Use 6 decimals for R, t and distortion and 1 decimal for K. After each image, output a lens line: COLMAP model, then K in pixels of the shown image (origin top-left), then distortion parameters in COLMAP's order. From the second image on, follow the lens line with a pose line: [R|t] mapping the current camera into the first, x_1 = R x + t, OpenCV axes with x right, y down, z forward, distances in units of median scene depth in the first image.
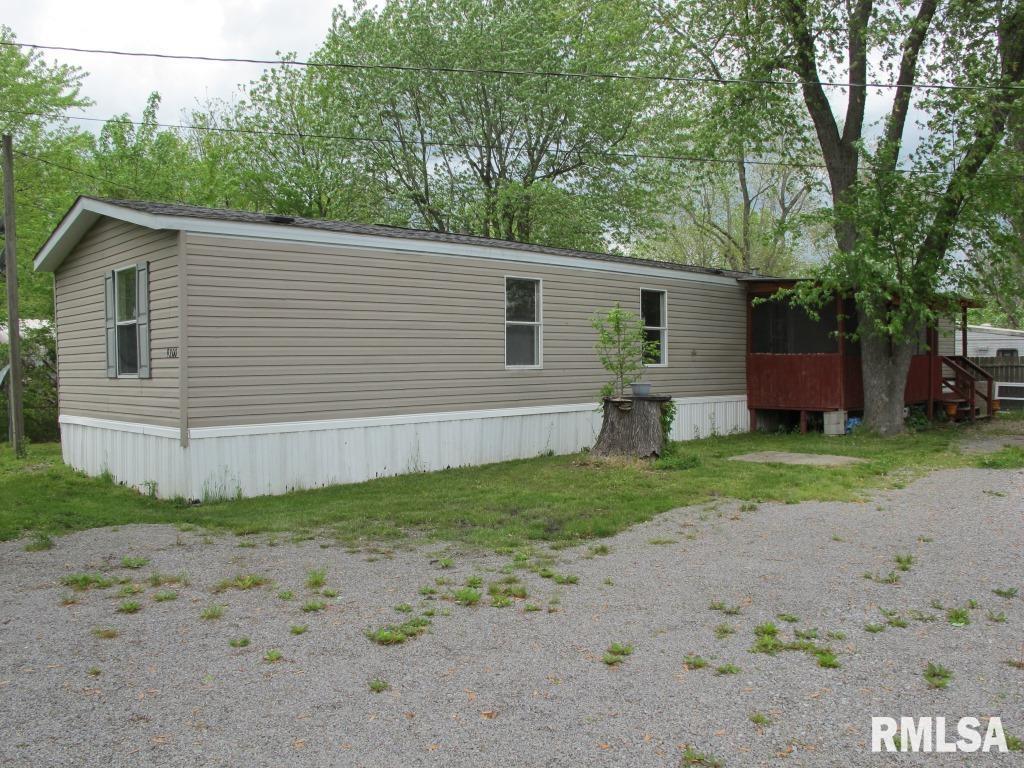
lens RADIAL K [[864.3, 0, 512.0], [0, 864.3, 384.0], [0, 0, 1]] dist [-0.112833, 0.077305]
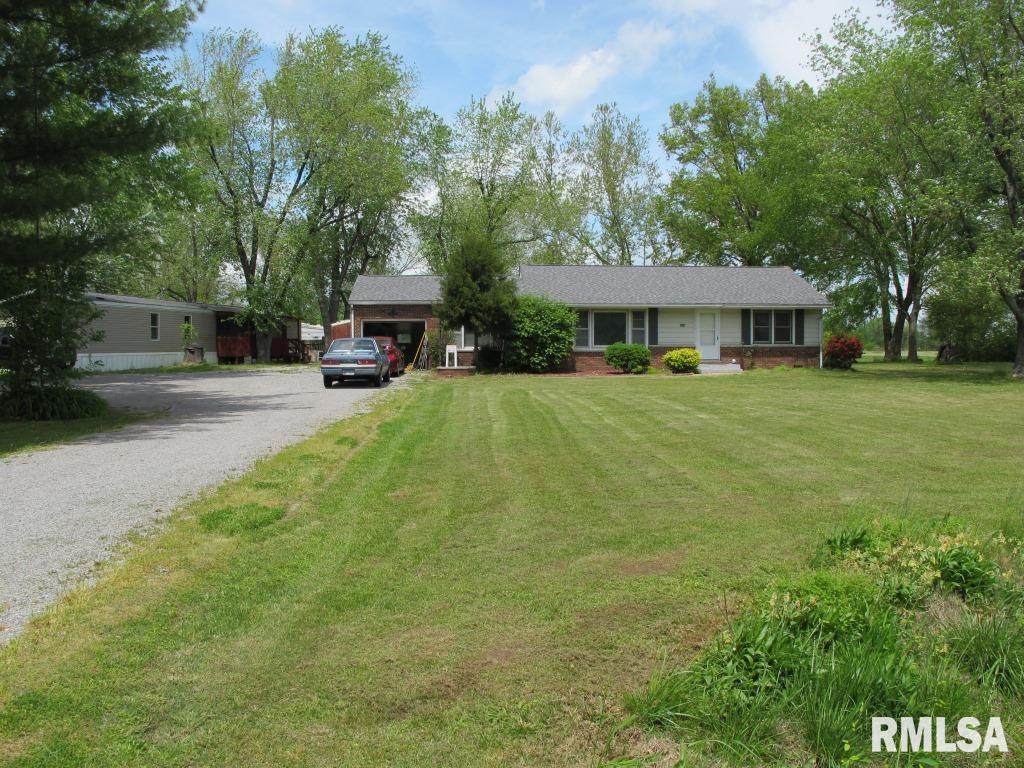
lens RADIAL K [[835.5, 0, 512.0], [0, 835.5, 384.0], [0, 0, 1]] dist [-0.164321, 0.000729]
pose [[0.788139, -0.009223, 0.615428, -0.877028], [-0.003105, 0.999815, 0.018960, 0.096134], [-0.615490, -0.016855, 0.787965, -2.436111]]
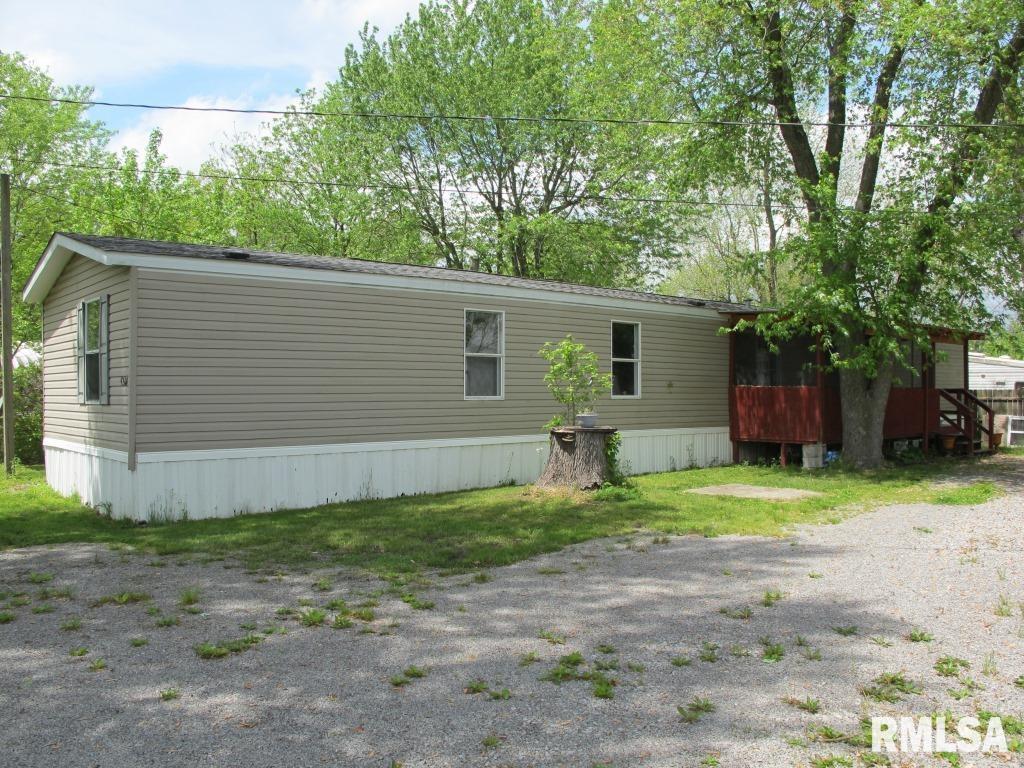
lens RADIAL K [[864.3, 0, 512.0], [0, 864.3, 384.0], [0, 0, 1]] dist [-0.112833, 0.077305]
pose [[0.997957, 0.008443, -0.063325, 0.124358], [-0.010488, 0.999432, -0.032030, -0.003649], [0.063018, 0.032628, 0.997479, -0.018080]]
